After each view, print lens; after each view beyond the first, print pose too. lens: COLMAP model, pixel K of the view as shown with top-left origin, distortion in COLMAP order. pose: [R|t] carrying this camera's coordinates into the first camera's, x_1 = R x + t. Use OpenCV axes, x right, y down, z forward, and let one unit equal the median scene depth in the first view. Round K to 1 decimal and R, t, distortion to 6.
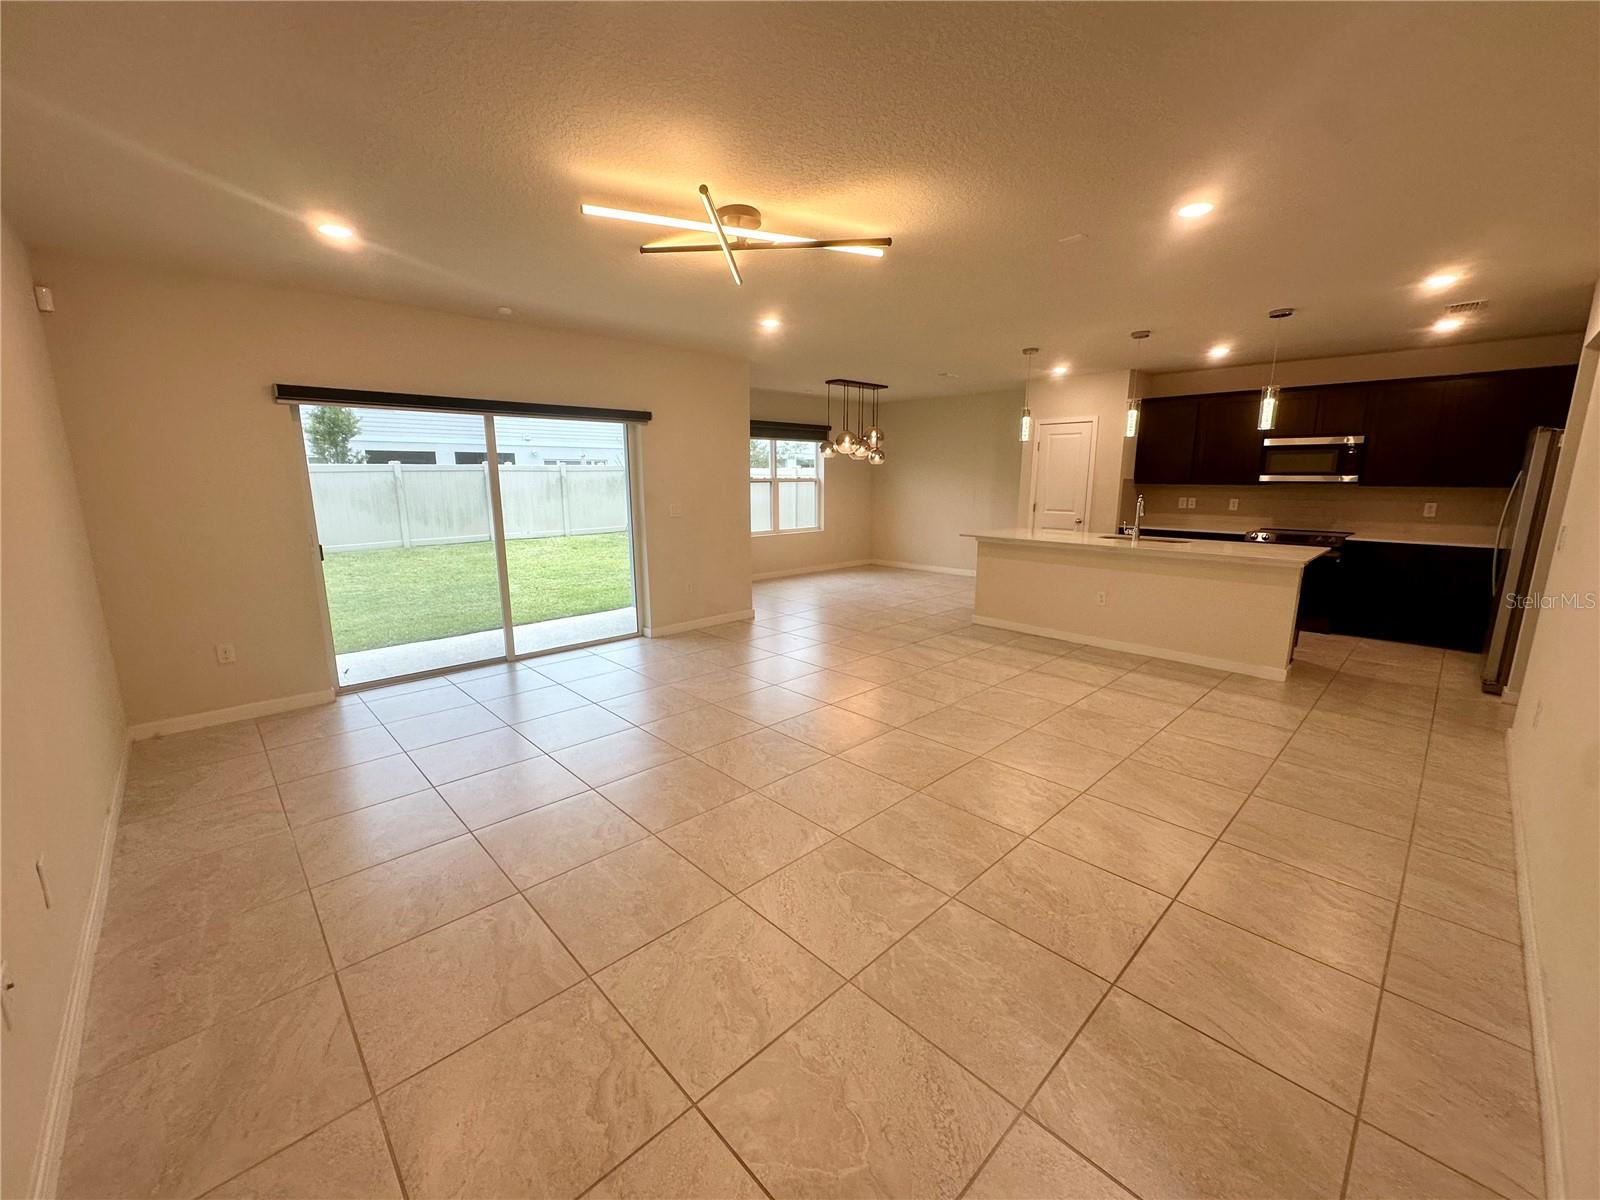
lens RADIAL K [[638.3, 0, 800.0], [0, 638.3, 600.0], [0, 0, 1]] dist [-0.003526, 0.000150]
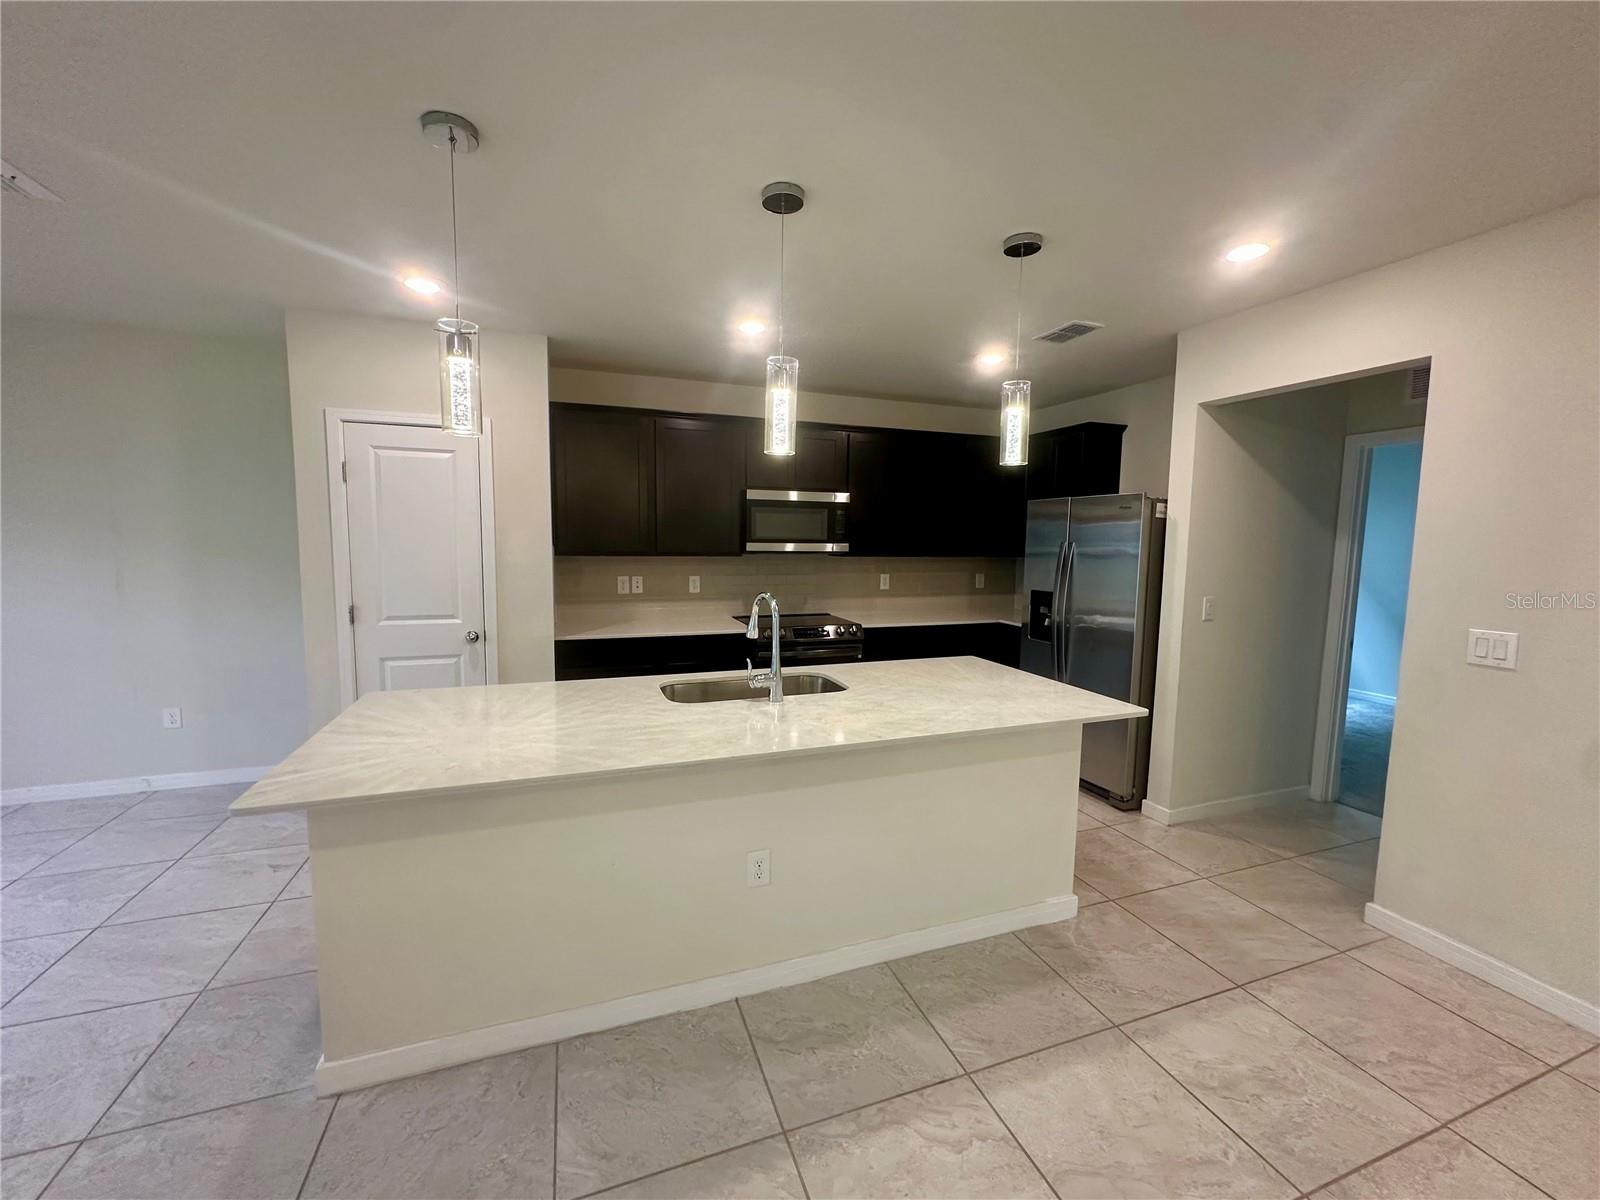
lens RADIAL K [[638.3, 0, 800.0], [0, 638.3, 600.0], [0, 0, 1]] dist [-0.003526, 0.000150]
pose [[0.403480, -0.085748, 0.910962, 0.133036], [0.161583, 0.986629, 0.021303, -0.147405], [-0.900608, 0.138600, 0.411941, 0.712683]]
